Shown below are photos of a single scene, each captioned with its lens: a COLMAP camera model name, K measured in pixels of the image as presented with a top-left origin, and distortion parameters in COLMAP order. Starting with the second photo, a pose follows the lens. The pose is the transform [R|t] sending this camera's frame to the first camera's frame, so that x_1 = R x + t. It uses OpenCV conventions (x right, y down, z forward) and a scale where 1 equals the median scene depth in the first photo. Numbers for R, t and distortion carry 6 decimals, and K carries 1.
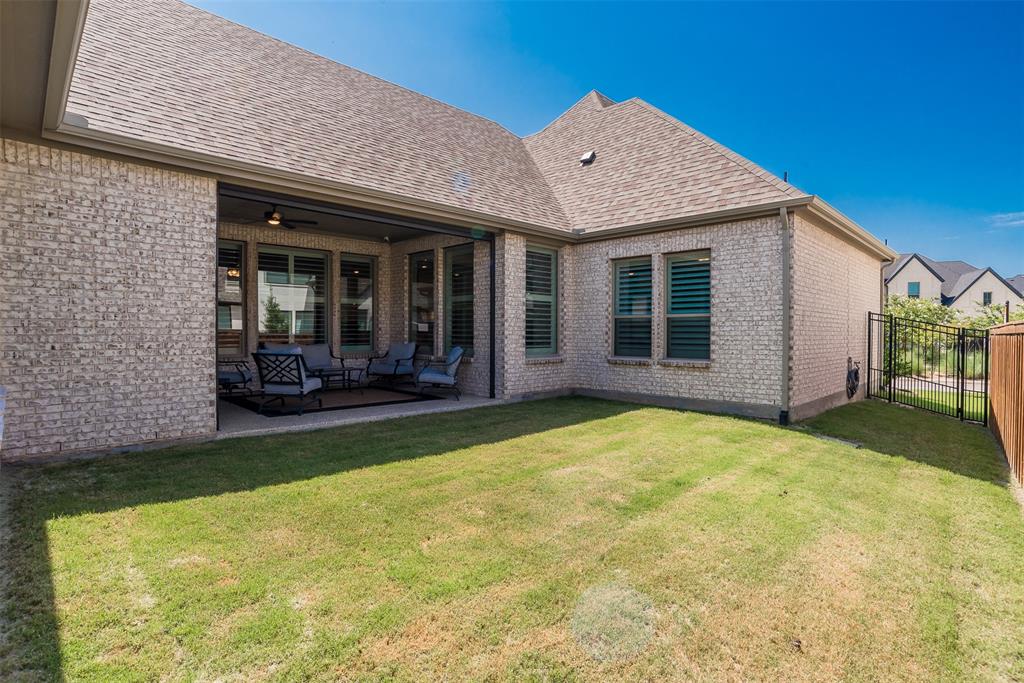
lens RADIAL K [[526.8, 0, 511.7], [0, 526.8, 333.3], [0, 0, 1]] dist [-0.071906, 0.042095]
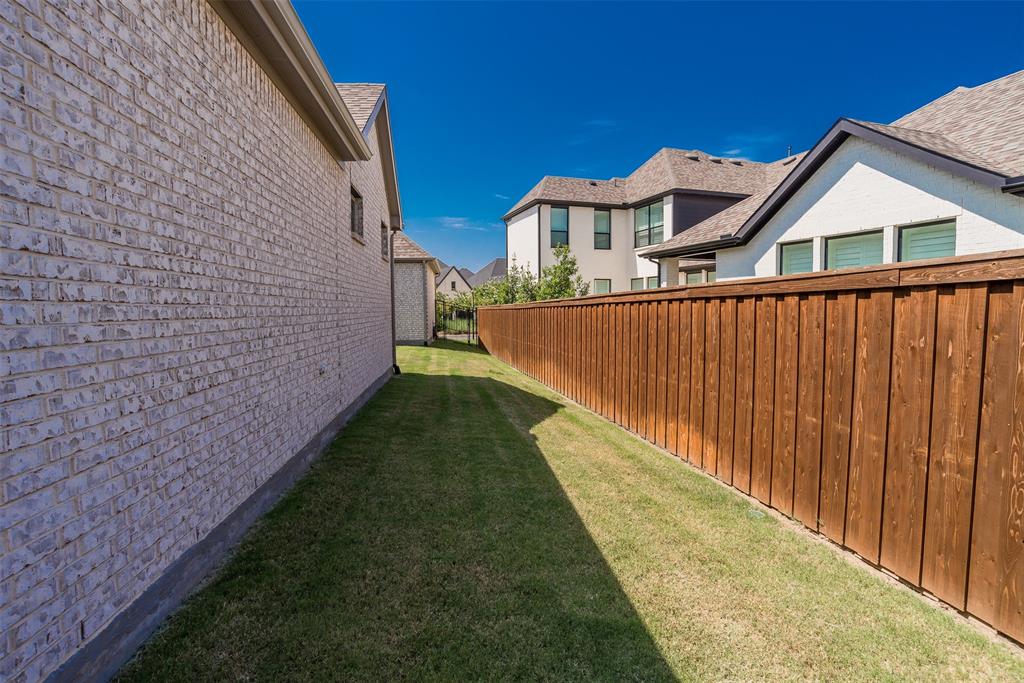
lens RADIAL K [[526.8, 0, 511.7], [0, 526.8, 333.3], [0, 0, 1]] dist [-0.071906, 0.042095]
pose [[0.632748, -0.035800, 0.773530, -0.699398], [-0.005329, 0.998706, 0.050581, -0.012129], [-0.774340, -0.036127, 0.631738, -0.559930]]
